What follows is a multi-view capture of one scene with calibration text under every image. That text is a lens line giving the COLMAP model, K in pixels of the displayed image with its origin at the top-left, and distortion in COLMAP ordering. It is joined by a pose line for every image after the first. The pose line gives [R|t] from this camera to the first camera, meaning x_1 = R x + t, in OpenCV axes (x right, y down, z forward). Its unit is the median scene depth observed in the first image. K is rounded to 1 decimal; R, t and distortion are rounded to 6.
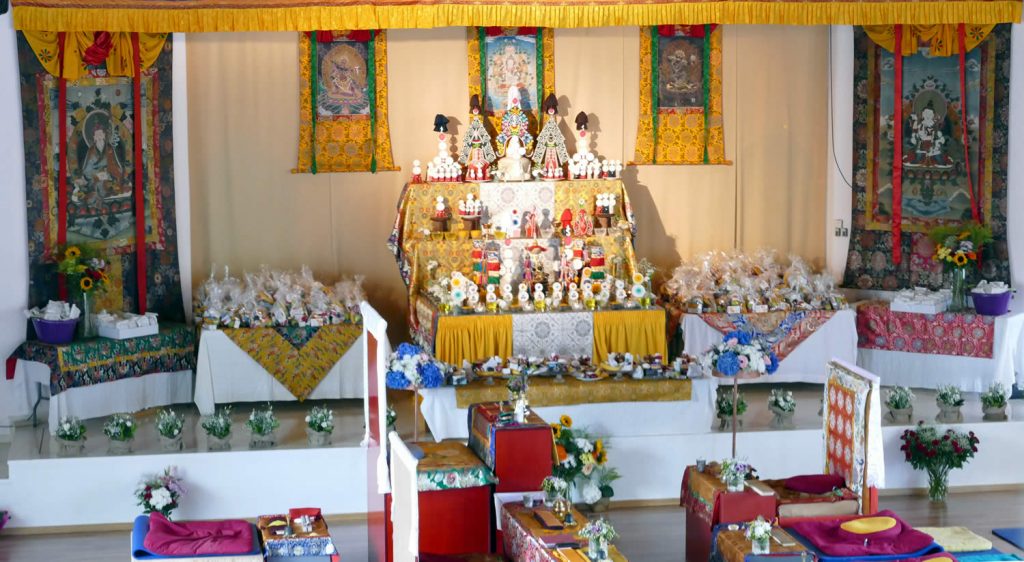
lens RADIAL K [[2244.1, 0, 507.6], [0, 2244.1, 282.5], [0, 0, 1]] dist [0.028105, 0.000000]
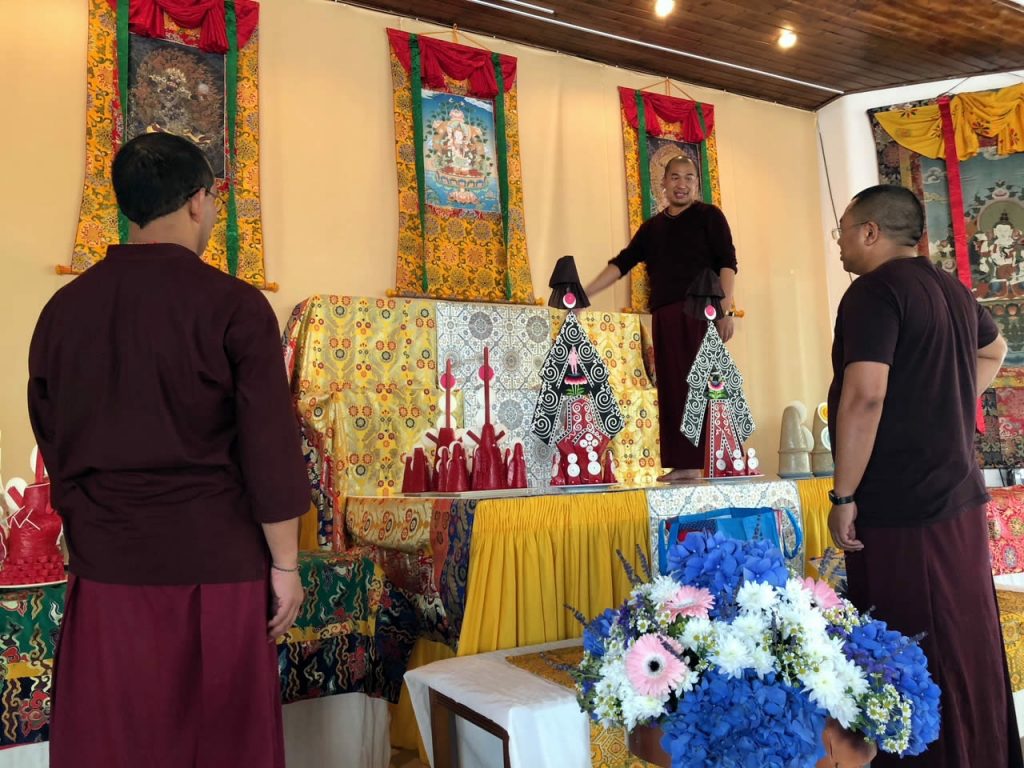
lens RADIAL K [[823.4, 0, 521.8], [0, 823.4, 385.6], [0, 0, 1]] dist [0.040990, -0.043578]
pose [[0.950356, -0.016285, 0.310738, -0.055467], [0.081375, 0.976883, -0.197680, 0.018455], [-0.300335, 0.213153, 0.929712, 0.795918]]
